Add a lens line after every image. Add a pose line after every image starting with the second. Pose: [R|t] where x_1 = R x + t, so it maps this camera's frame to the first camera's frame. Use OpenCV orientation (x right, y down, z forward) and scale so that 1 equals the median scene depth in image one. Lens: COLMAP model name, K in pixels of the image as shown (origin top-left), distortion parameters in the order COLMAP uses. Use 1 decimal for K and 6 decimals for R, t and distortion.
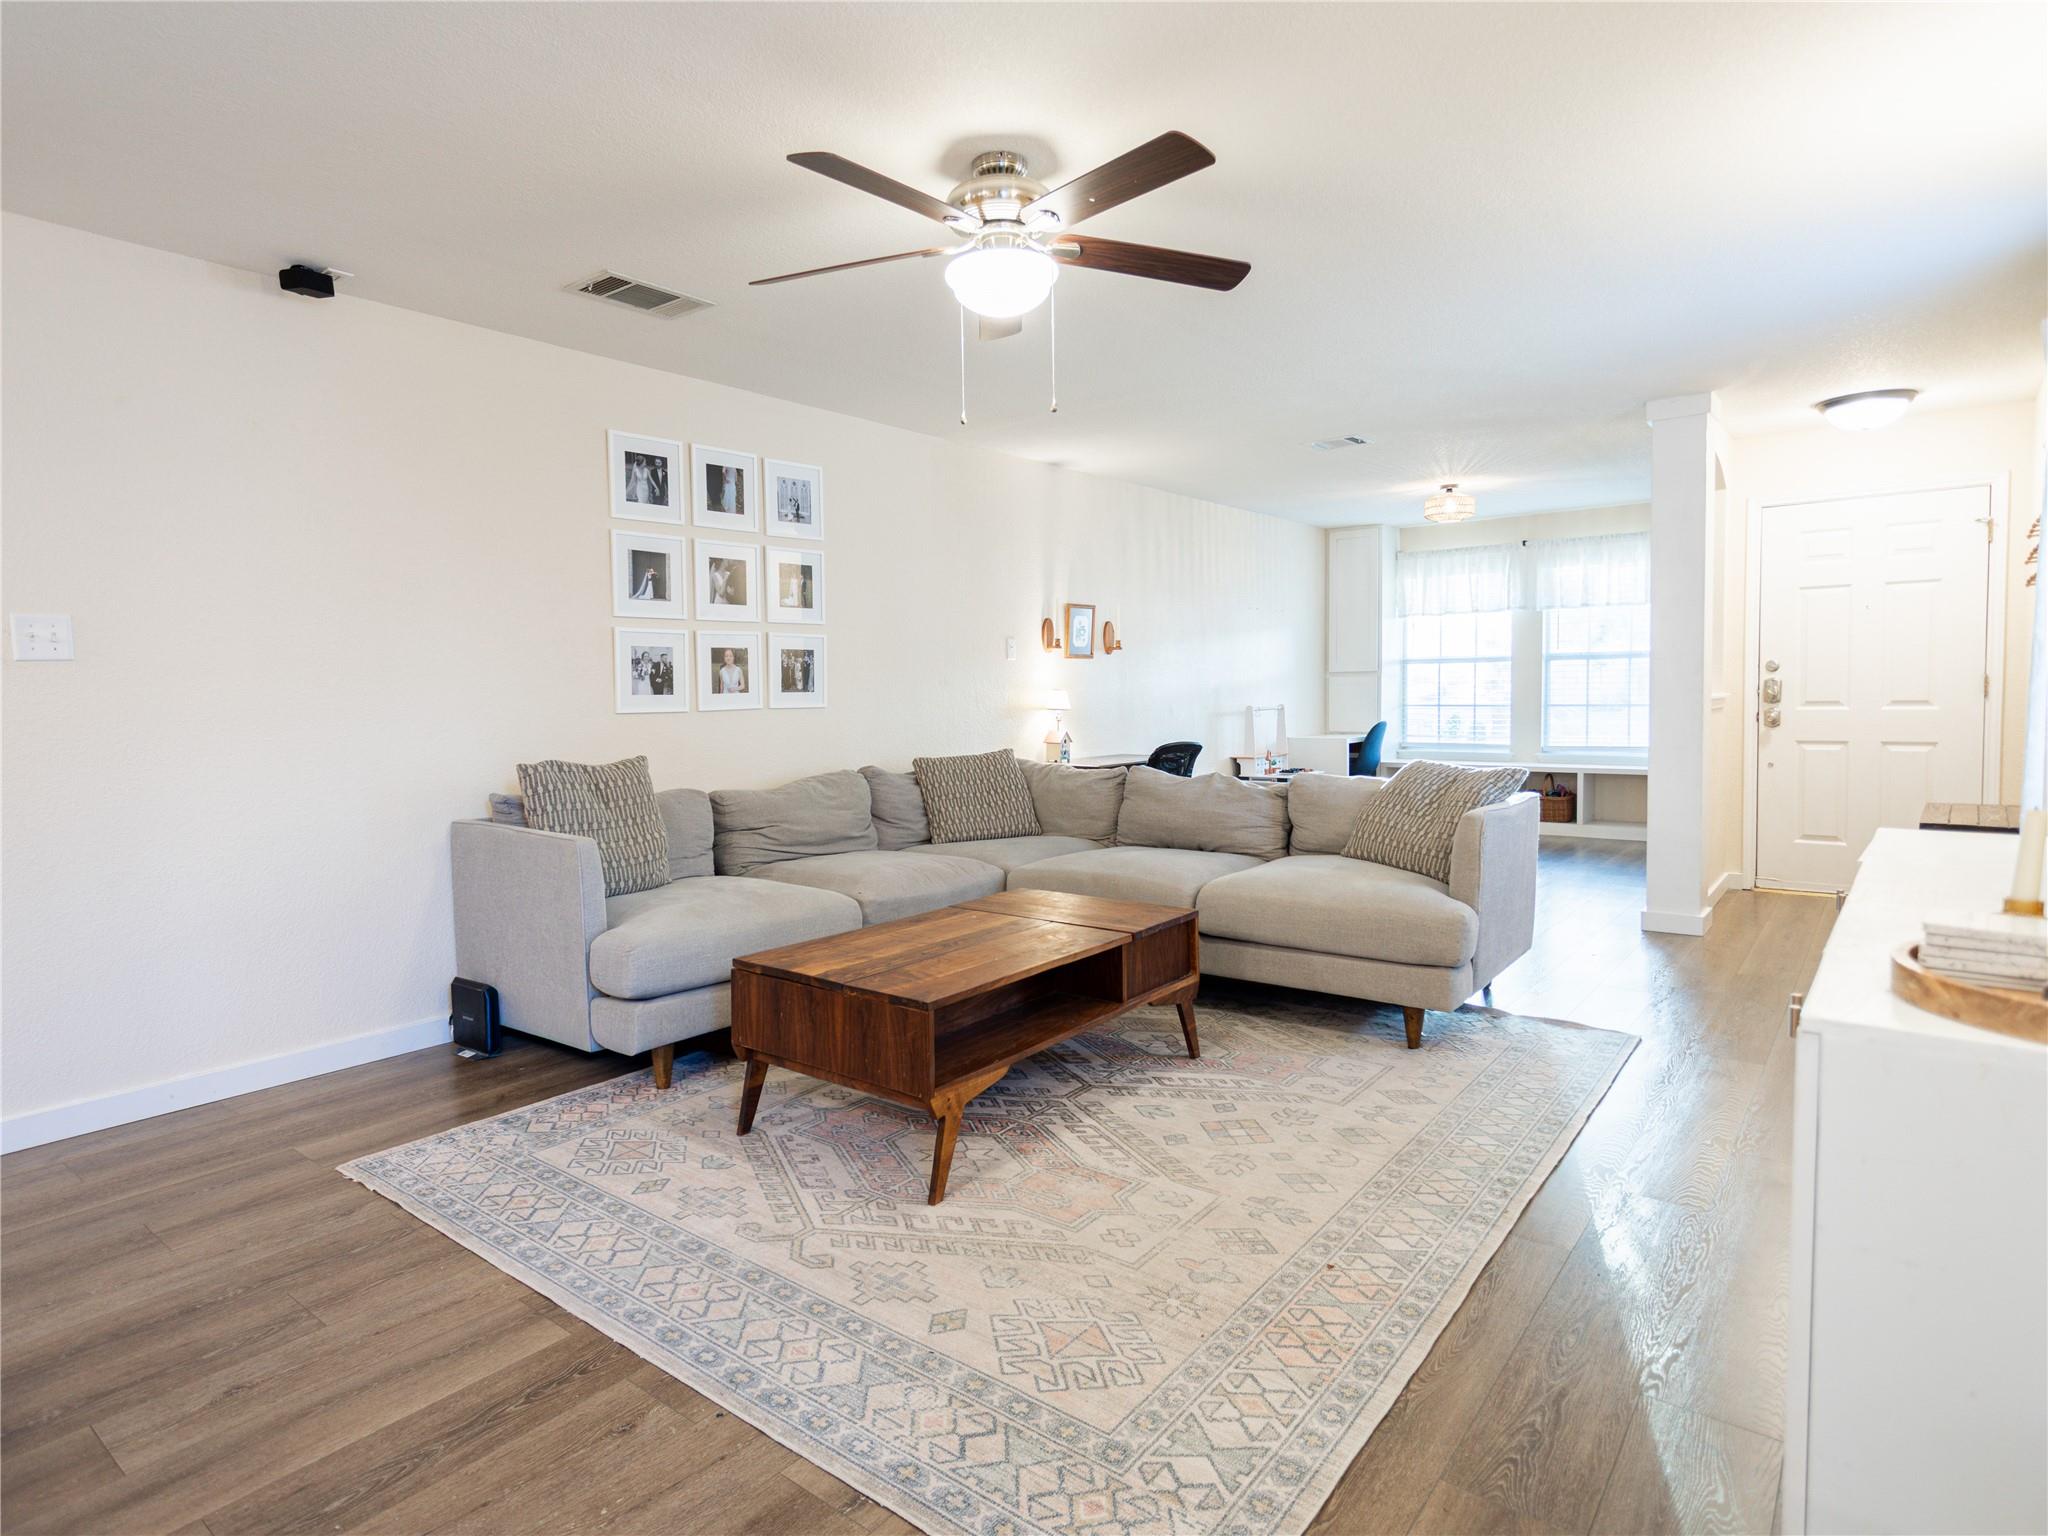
lens RADIAL K [[1135.5, 0, 987.6], [0, 1135.5, 750.0], [0, 0, 1]] dist [0.003346, 0.001196]
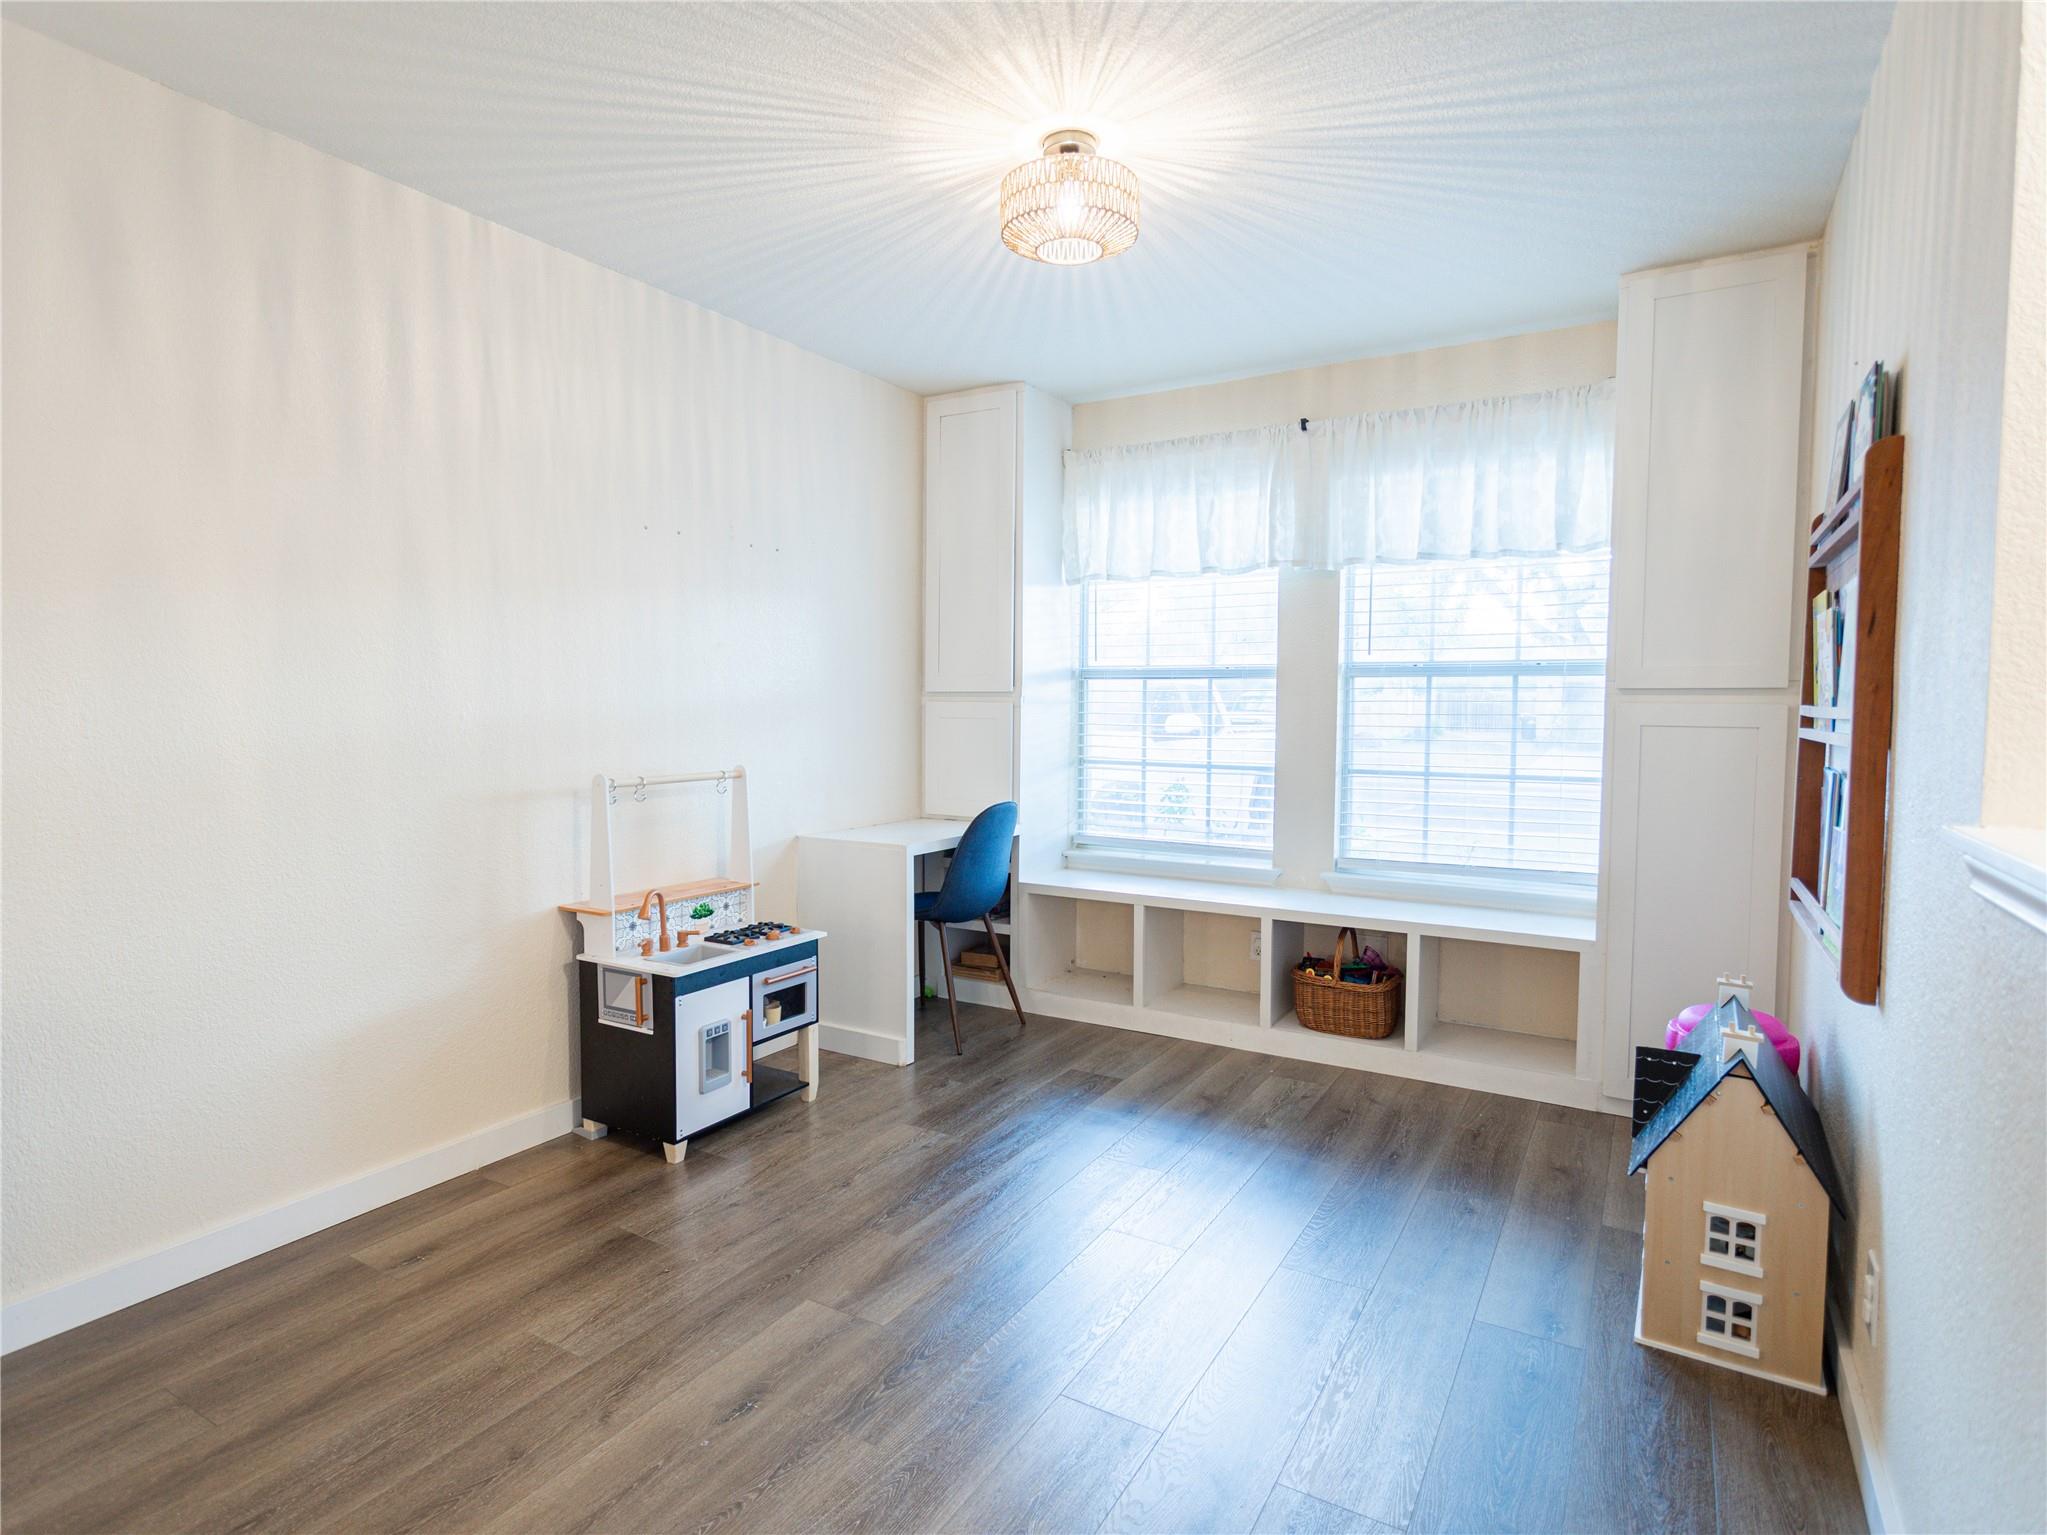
lens RADIAL K [[1098.6, 0, 1018.7], [0, 1098.6, 754.8], [0, 0, 1]] dist [0.026726, 0.000331]
pose [[0.988789, 0.014606, 0.148603, 0.590715], [-0.013436, 0.999870, -0.008874, -0.083176], [-0.148713, 0.006778, 0.988857, 1.158113]]
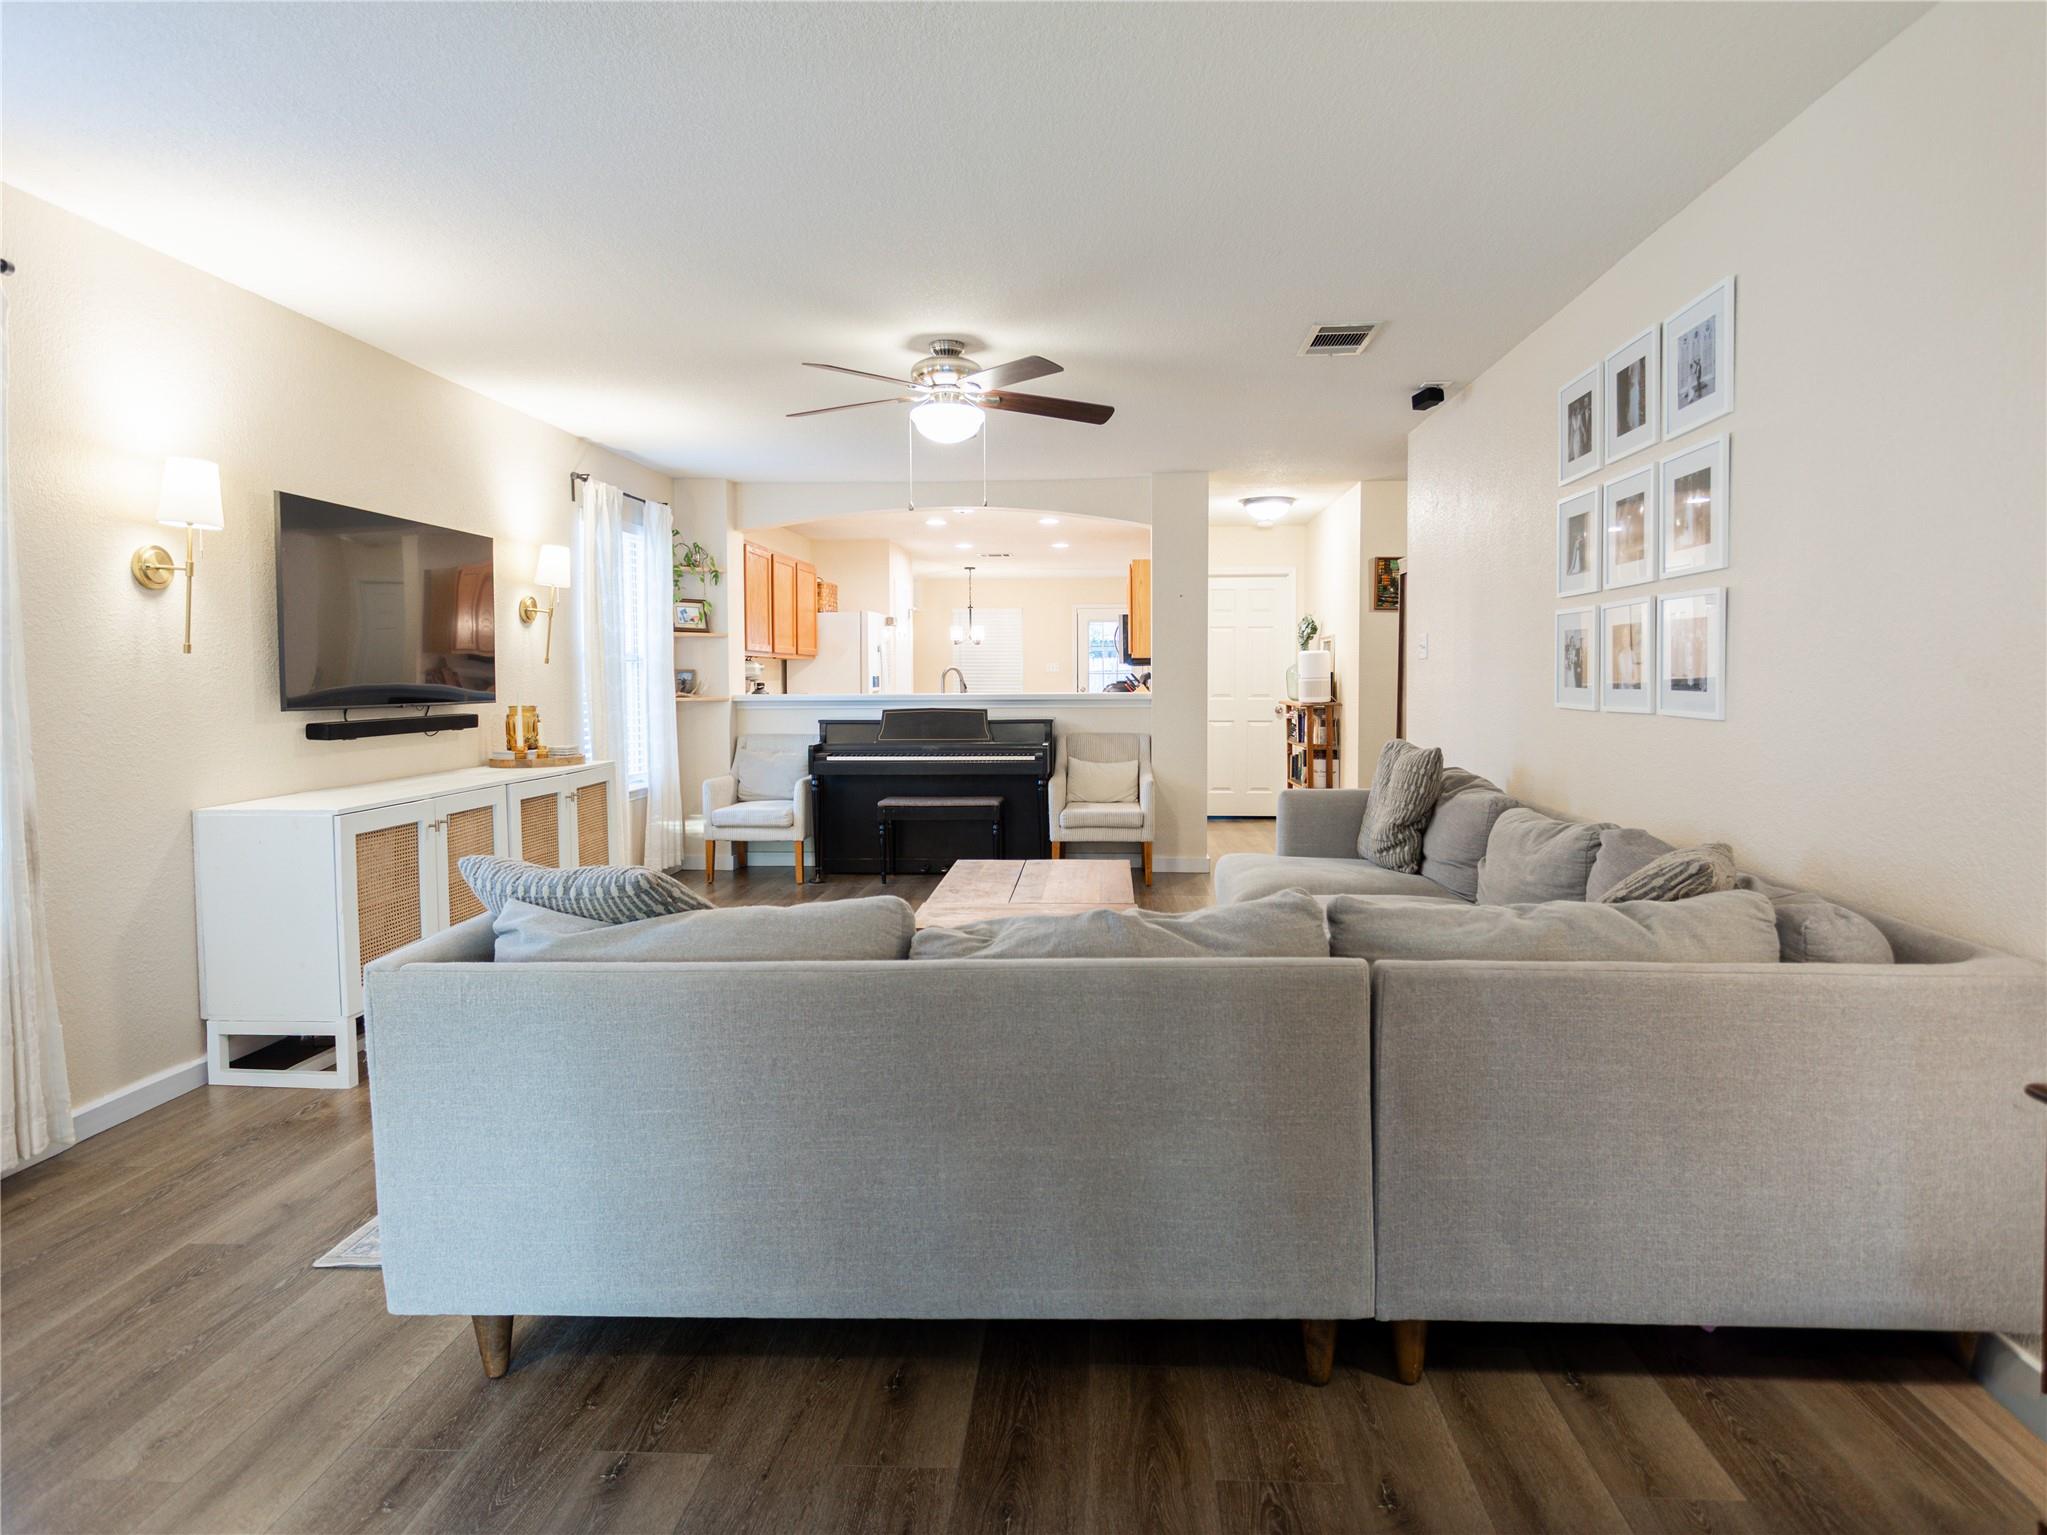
lens RADIAL K [[1152.7, 0, 1028.8], [0, 1152.7, 737.9], [0, 0, 1]] dist [-0.044524, -0.000038]
pose [[-0.820577, 0.048946, -0.569436, 0.511848], [-0.015300, 0.994088, 0.107495, -0.096205], [0.571330, 0.096921, -0.814977, 1.465708]]
